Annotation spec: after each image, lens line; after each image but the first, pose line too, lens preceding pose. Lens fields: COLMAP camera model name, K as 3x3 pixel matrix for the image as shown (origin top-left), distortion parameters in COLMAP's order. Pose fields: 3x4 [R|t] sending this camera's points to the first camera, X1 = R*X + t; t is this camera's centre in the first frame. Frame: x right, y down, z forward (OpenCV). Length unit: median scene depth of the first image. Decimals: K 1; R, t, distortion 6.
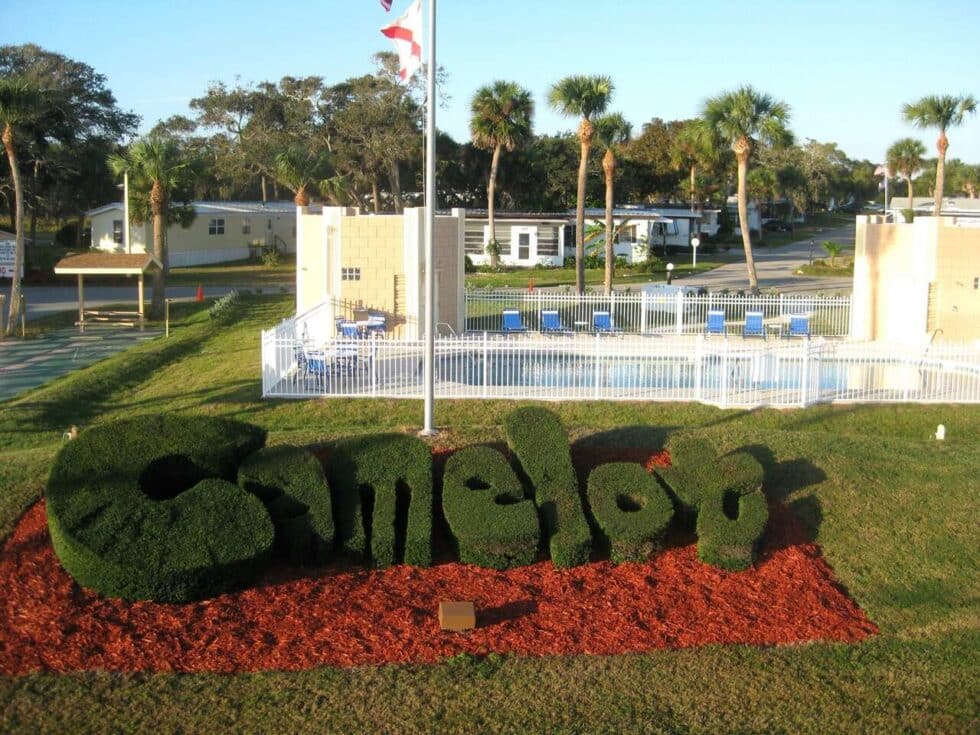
lens RADIAL K [[1064.3, 0, 494.2], [0, 1064.3, 367.0], [0, 0, 1]] dist [-0.100367, 0.000000]
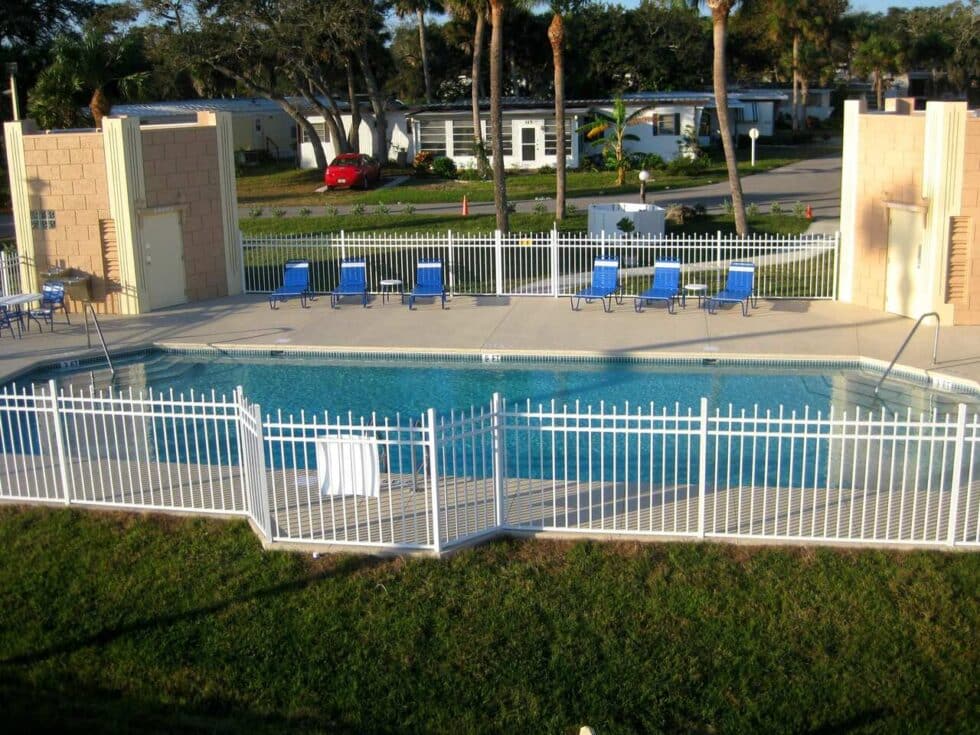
lens RADIAL K [[1064.3, 0, 489.5], [0, 1064.3, 369.7], [0, 0, 1]] dist [-0.100367, 0.000000]
pose [[0.986185, 0.006404, -0.165522, 0.132887], [0.011560, 0.994155, 0.107339, -0.030486], [0.165242, -0.107769, 0.980347, 0.191947]]
